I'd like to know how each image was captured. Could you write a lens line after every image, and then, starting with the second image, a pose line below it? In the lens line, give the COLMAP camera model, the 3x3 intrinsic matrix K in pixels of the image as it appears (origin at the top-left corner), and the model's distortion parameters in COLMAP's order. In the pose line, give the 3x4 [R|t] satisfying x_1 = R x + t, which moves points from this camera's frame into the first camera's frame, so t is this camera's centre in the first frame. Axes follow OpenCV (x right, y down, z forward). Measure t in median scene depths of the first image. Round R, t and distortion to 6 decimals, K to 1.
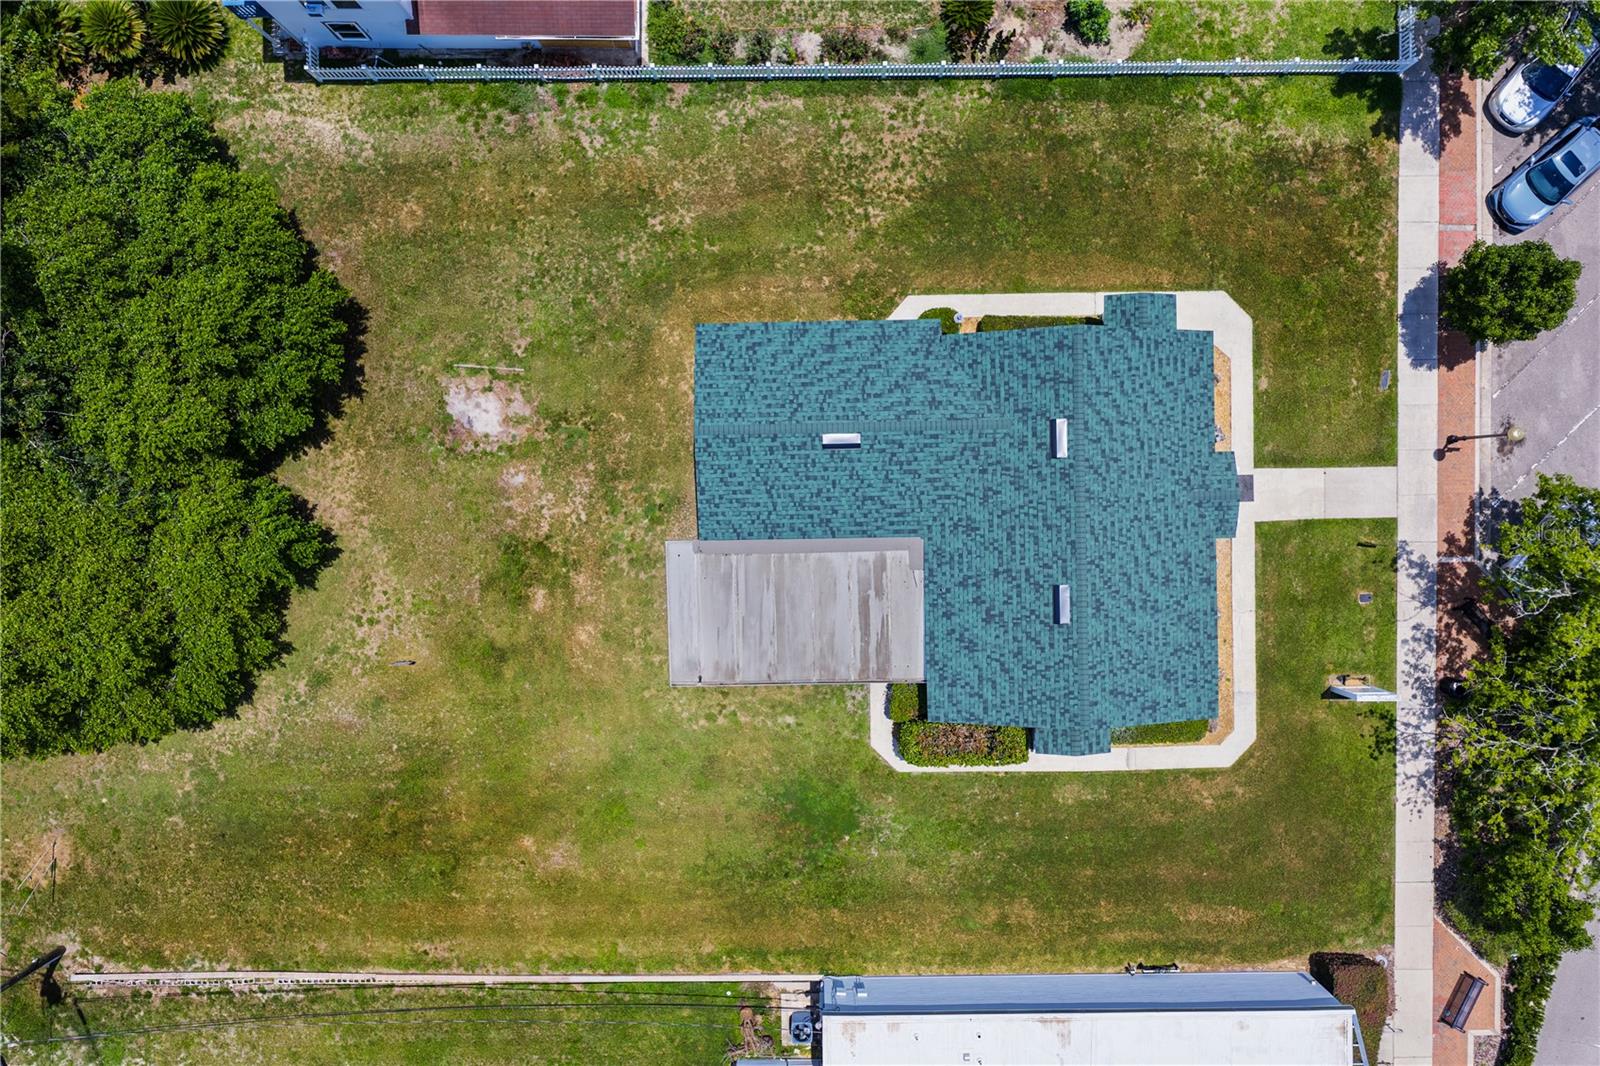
lens RADIAL K [[1327.4, 0, 800.1], [0, 1327.4, 525.9], [0, 0, 1]] dist [0.011544, -0.008557]
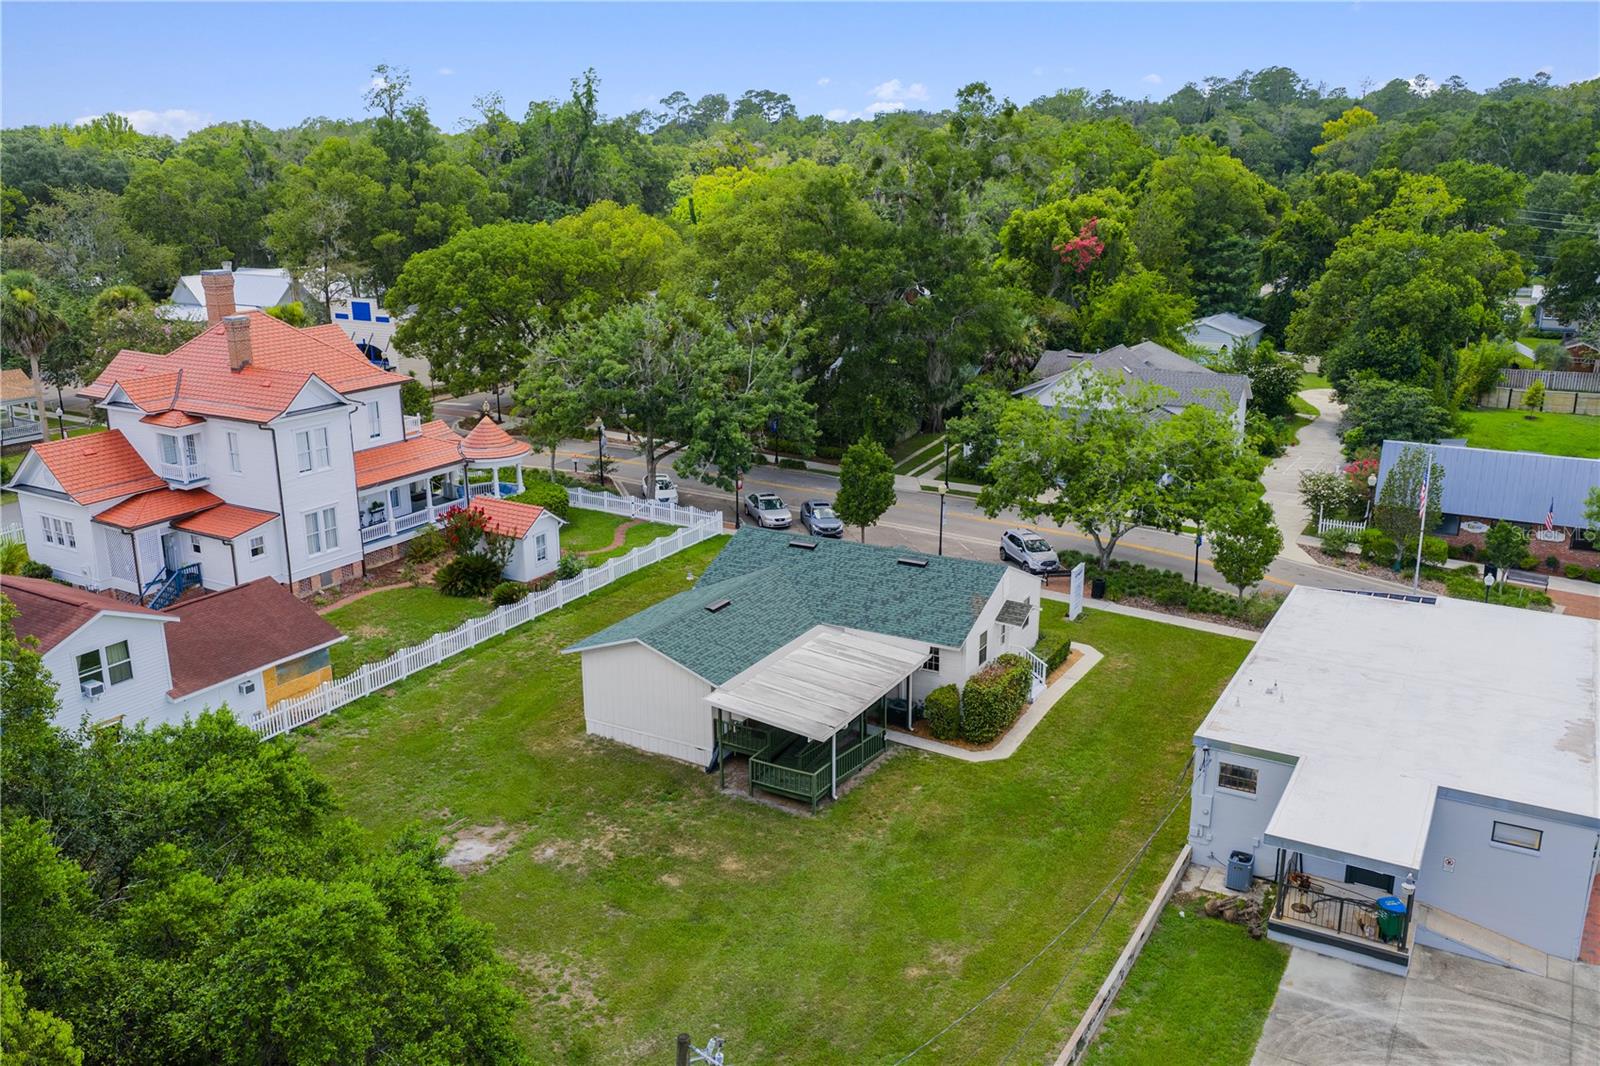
lens RADIAL K [[1324.3, 0, 803.4], [0, 1324.3, 529.2], [0, 0, 1]] dist [0.029899, -0.049939]
pose [[0.509799, -0.231836, 0.828467, -0.838492], [0.860231, 0.125723, -0.494163, 0.544772], [0.010407, 0.964596, 0.263526, 0.554919]]
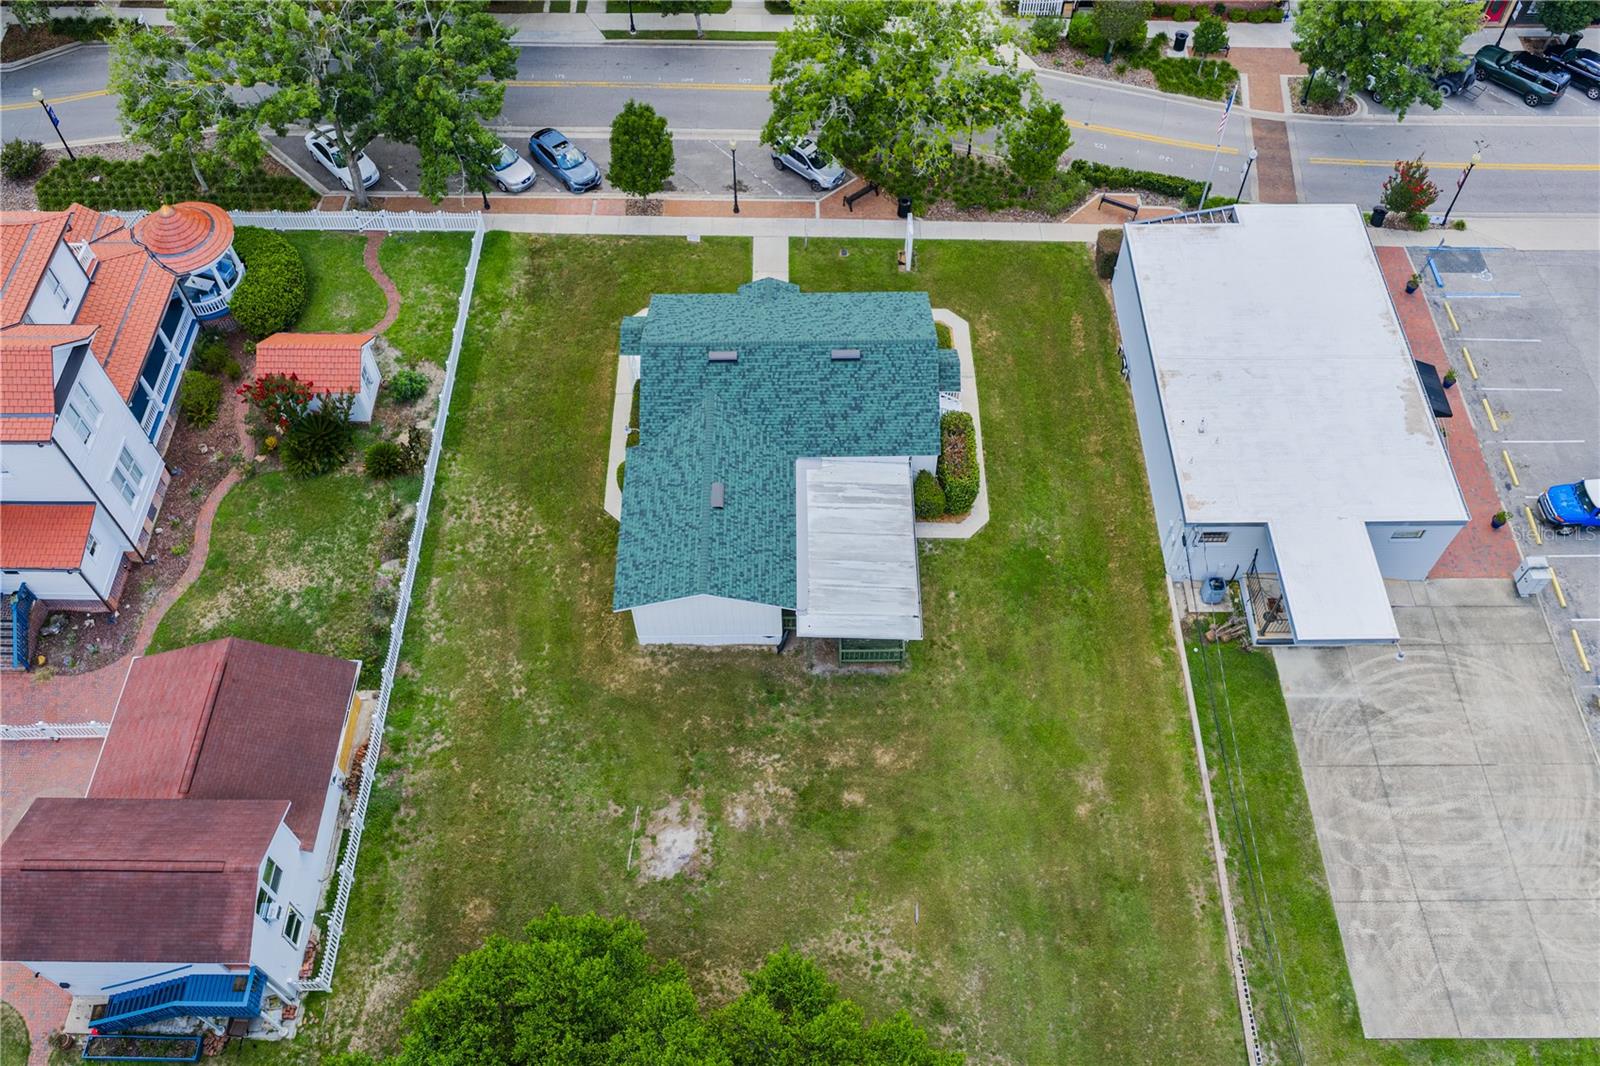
lens RADIAL K [[1324.3, 0, 803.4], [0, 1324.3, 529.2], [0, 0, 1]] dist [0.029899, -0.049939]
pose [[0.009793, -0.817173, 0.576309, -0.647151], [0.999787, -0.002477, -0.020501, 0.038652], [0.018181, 0.576387, 0.816975, 0.000267]]
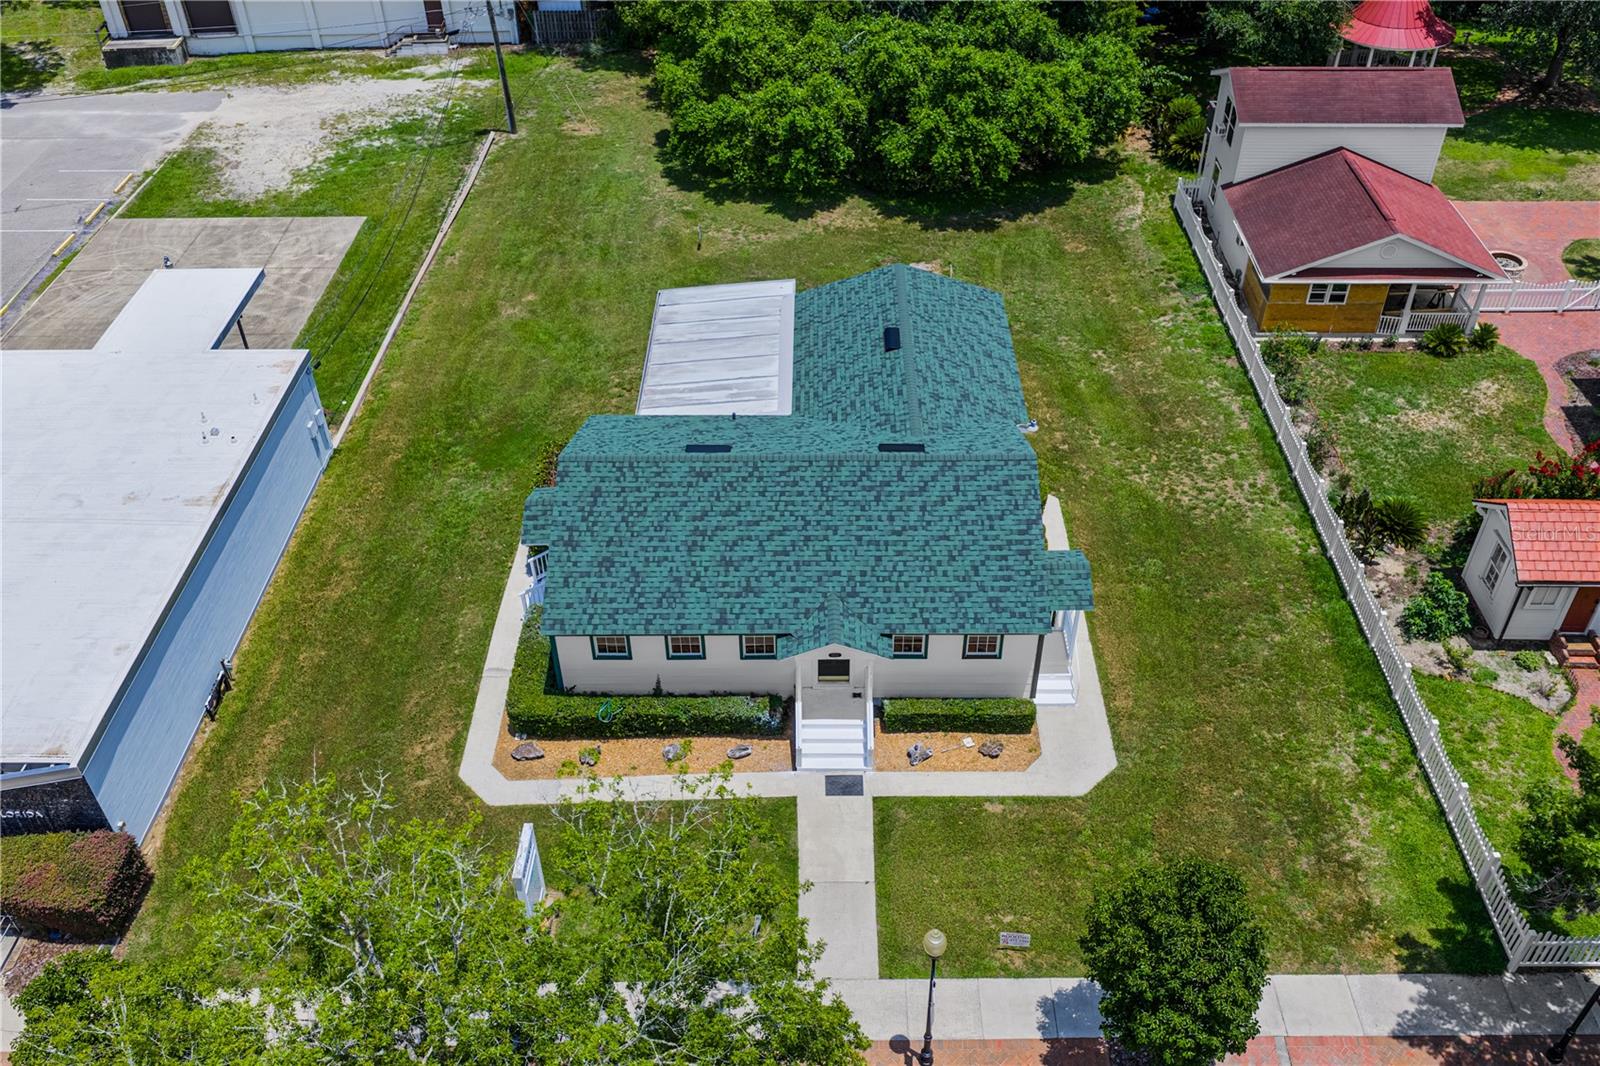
lens RADIAL K [[1331.2, 0, 805.0], [0, 1331.2, 520.4], [0, 0, 1]] dist [0.016240, -0.016850]
pose [[-0.024692, 0.638592, -0.769149, 0.791578], [-0.999689, -0.018445, 0.016780, -0.016528], [-0.003471, 0.769324, 0.638849, 0.432963]]
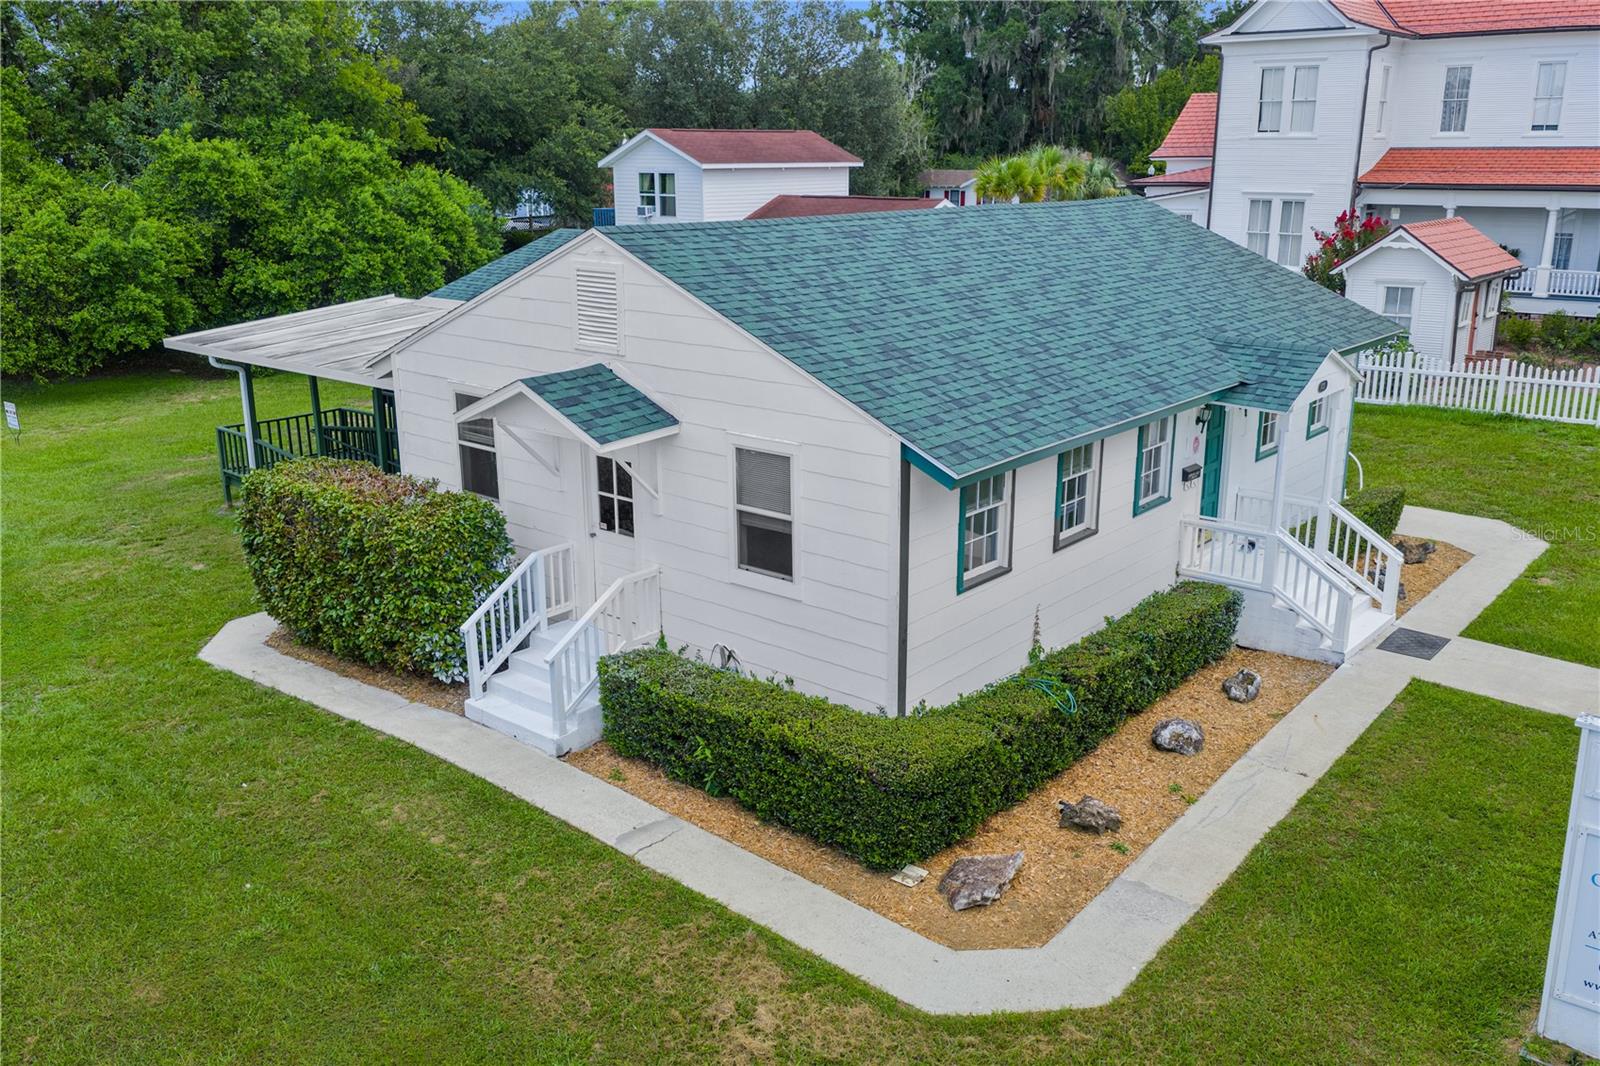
lens RADIAL K [[1327.4, 0, 800.1], [0, 1327.4, 525.9], [0, 0, 1]] dist [0.011544, -0.008557]
pose [[0.751152, 0.187237, -0.633019, 0.431283], [-0.660021, 0.195671, -0.725317, 0.338751], [-0.011943, 0.962629, 0.270559, 0.870658]]
